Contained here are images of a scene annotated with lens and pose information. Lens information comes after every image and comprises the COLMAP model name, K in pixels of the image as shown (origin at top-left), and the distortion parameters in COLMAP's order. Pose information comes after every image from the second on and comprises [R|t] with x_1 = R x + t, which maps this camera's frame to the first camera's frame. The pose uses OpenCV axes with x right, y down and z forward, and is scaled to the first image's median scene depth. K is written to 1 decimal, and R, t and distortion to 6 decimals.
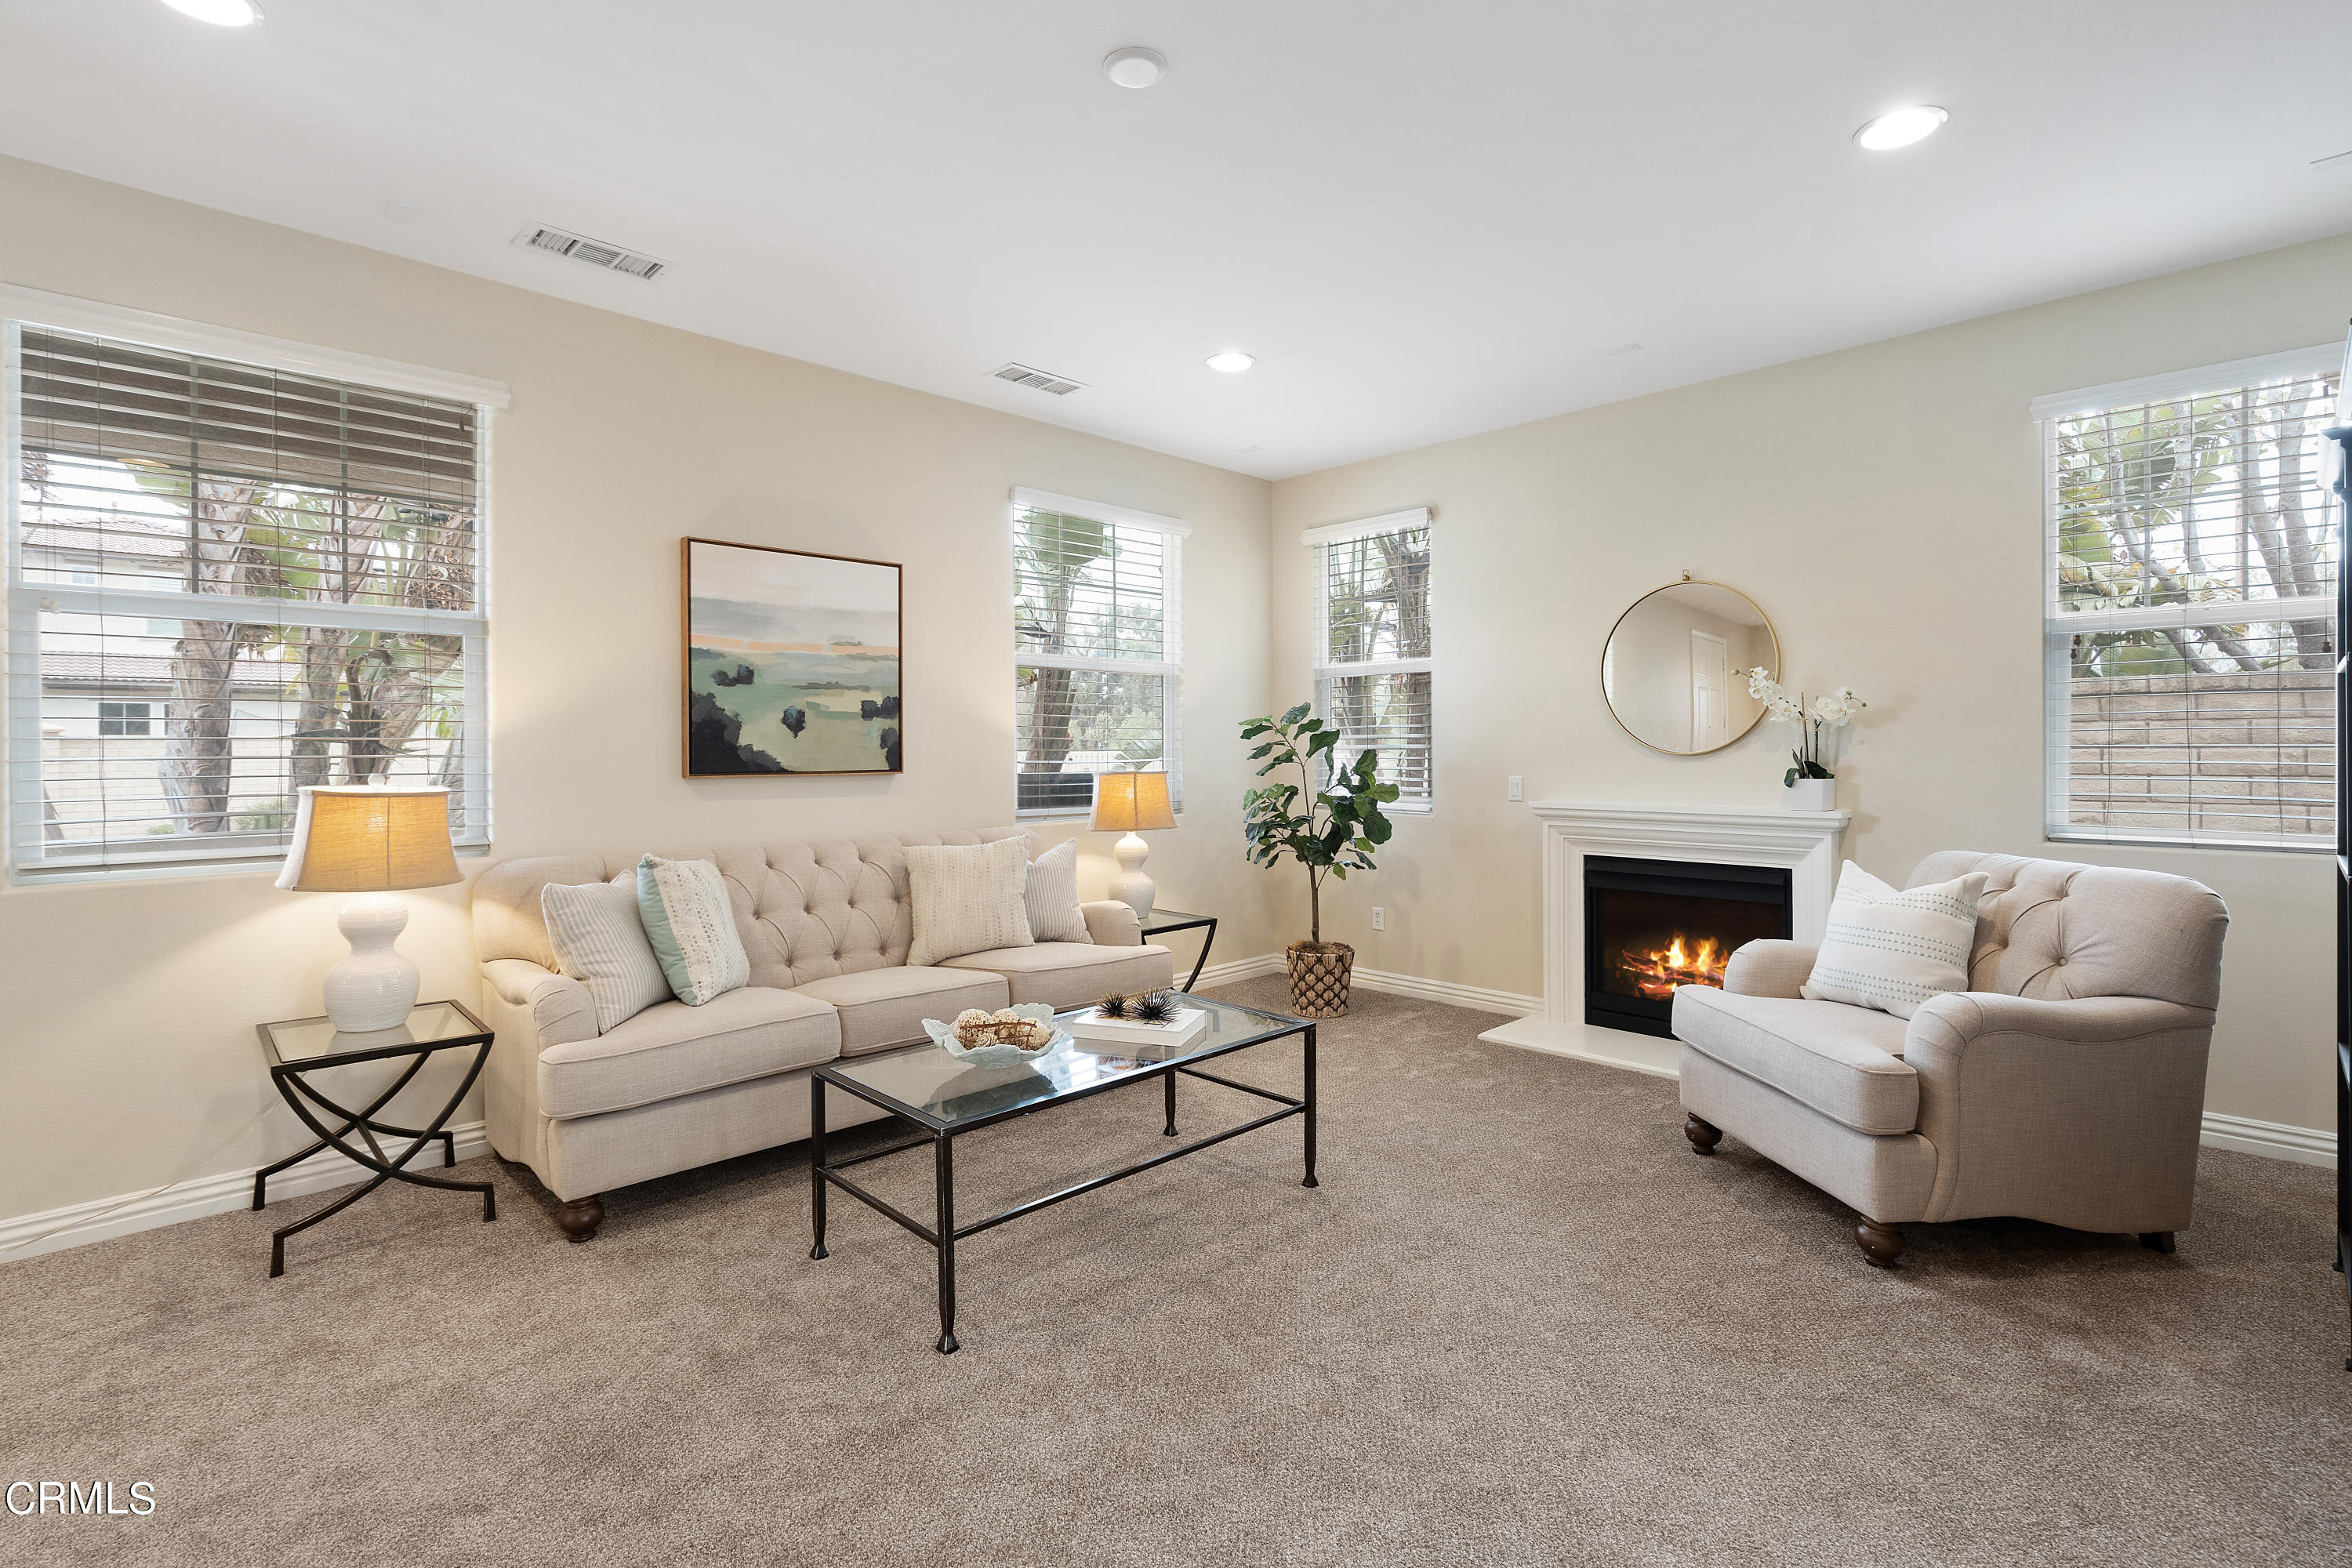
lens RADIAL K [[1077.6, 0, 1189.1], [0, 1077.6, 756.9], [0, 0, 1]] dist [-0.003170, -0.000418]
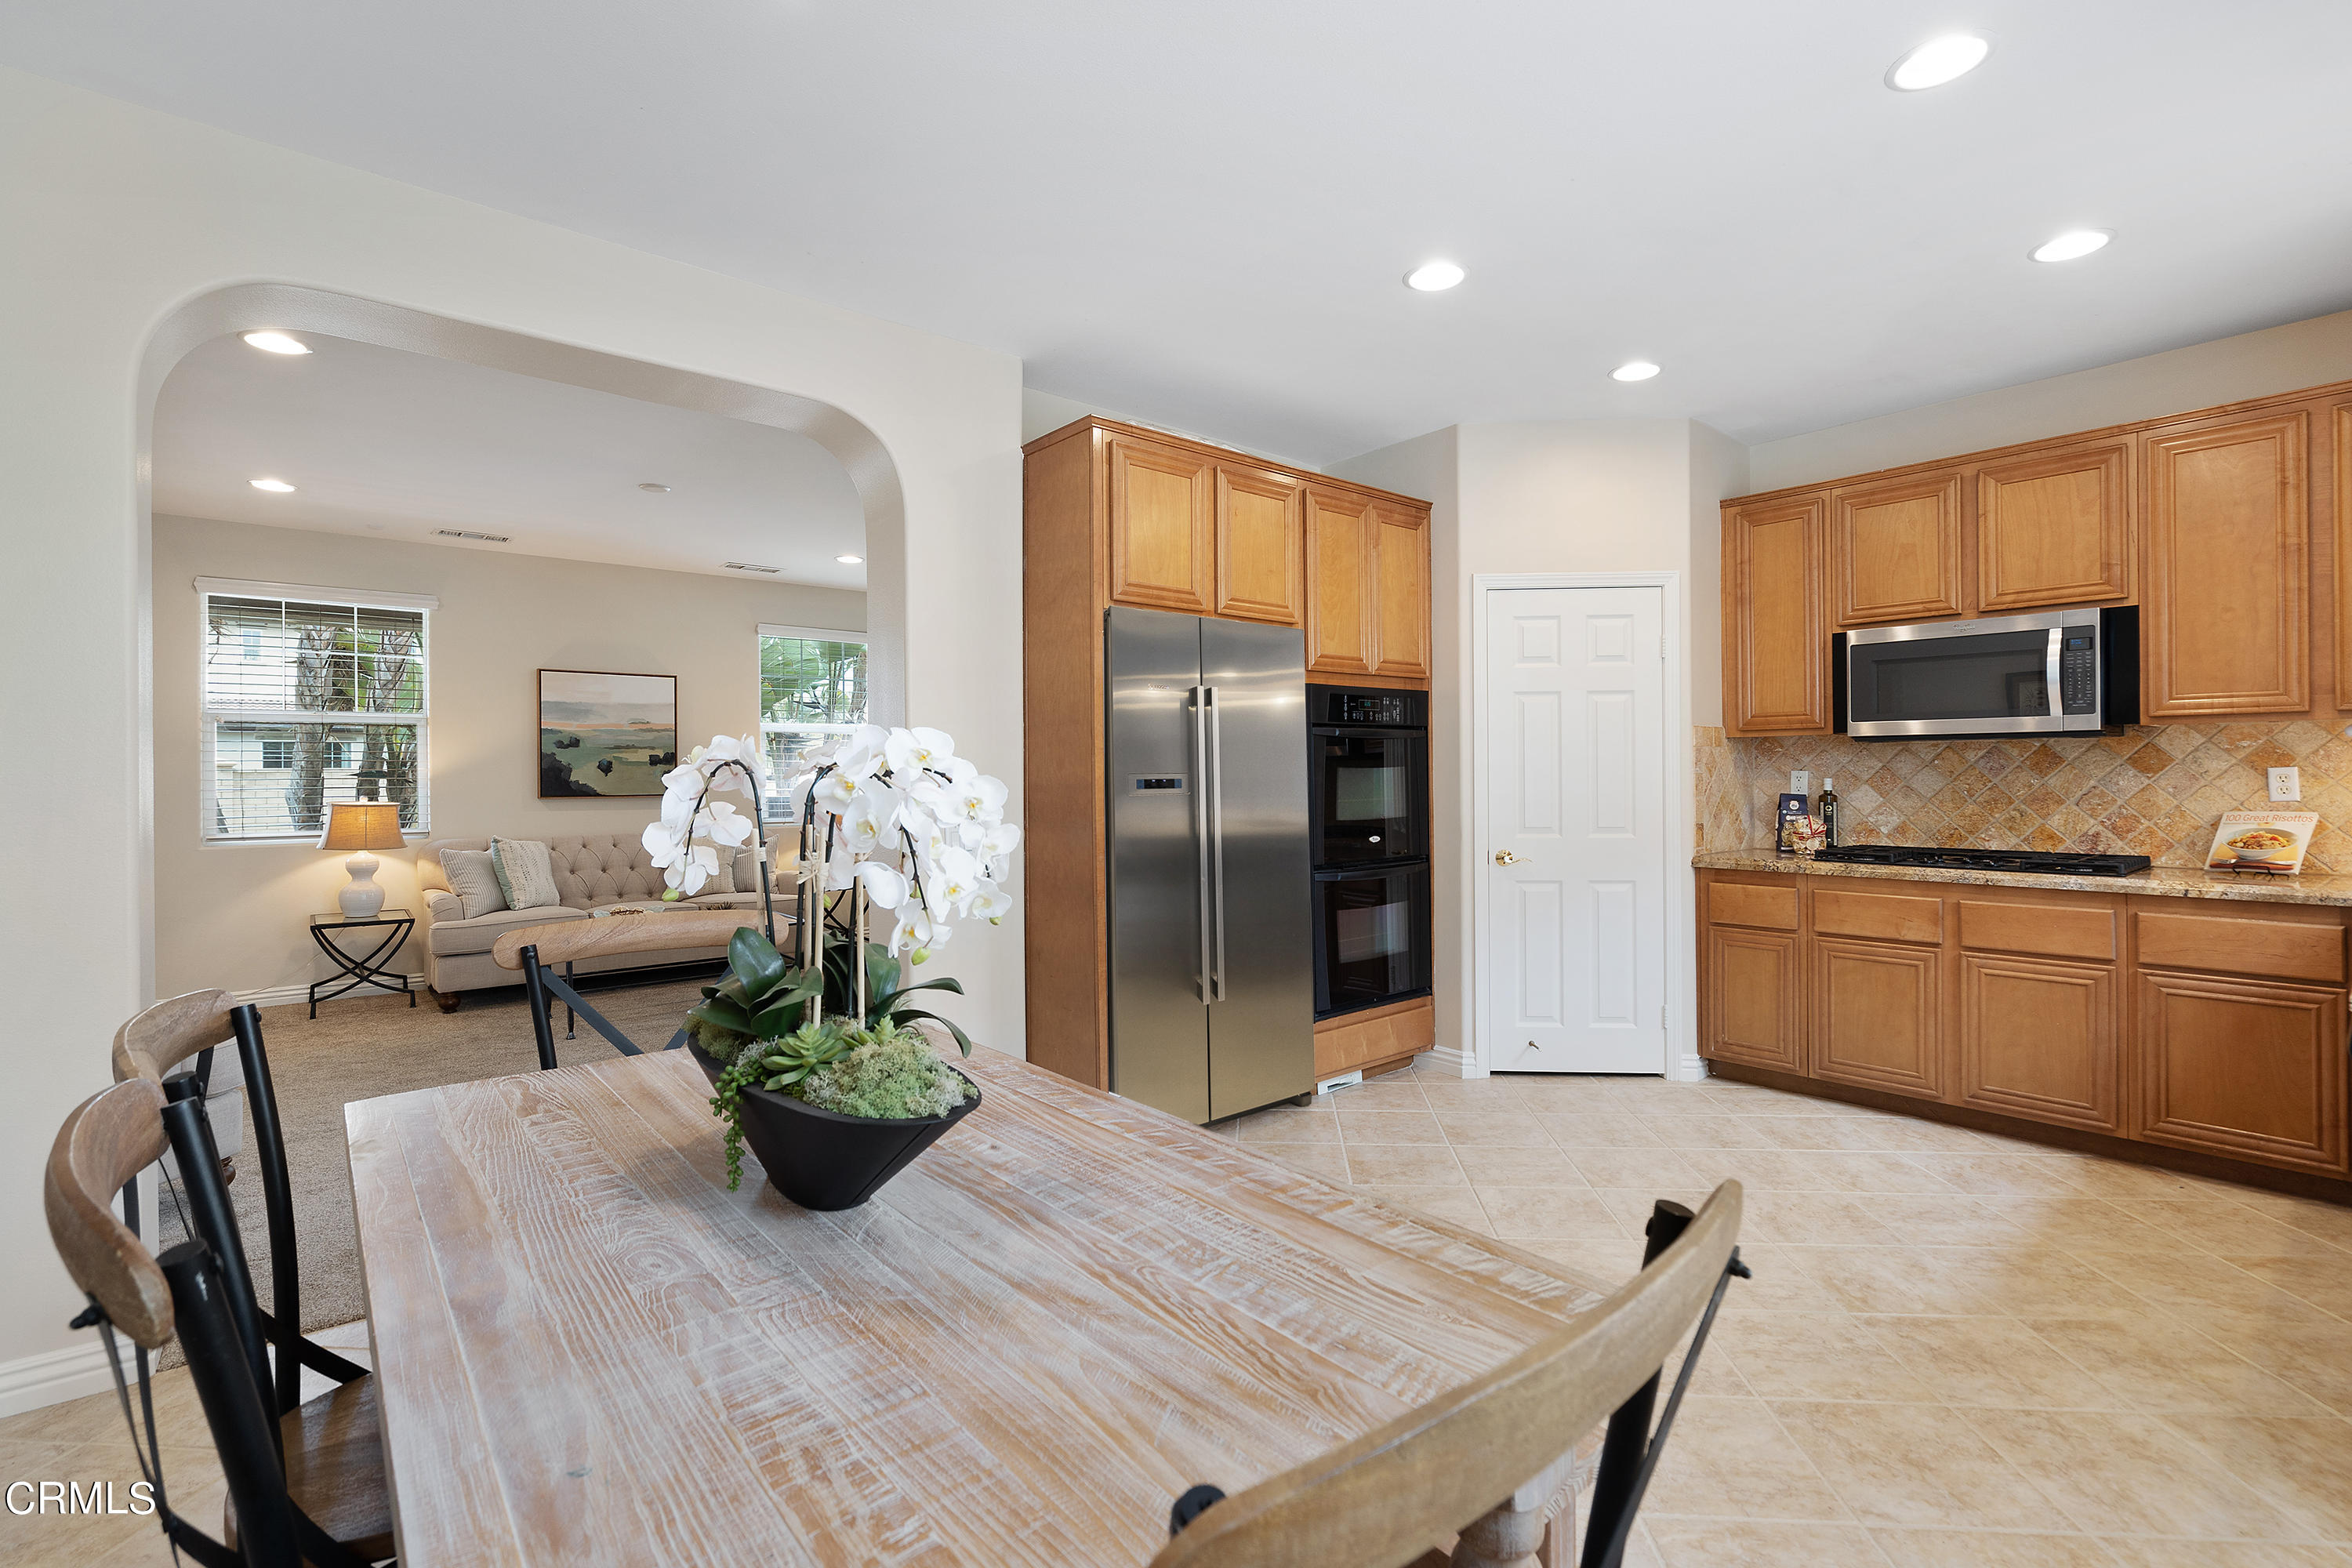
lens RADIAL K [[1053.8, 0, 1184.3], [0, 1053.8, 779.3], [0, 0, 1]] dist [-0.002754, -0.000132]
pose [[0.996972, -0.003381, -0.077689, 0.779055], [0.003147, 0.999990, -0.003142, -0.004556], [0.077699, 0.002888, 0.996973, -0.719358]]
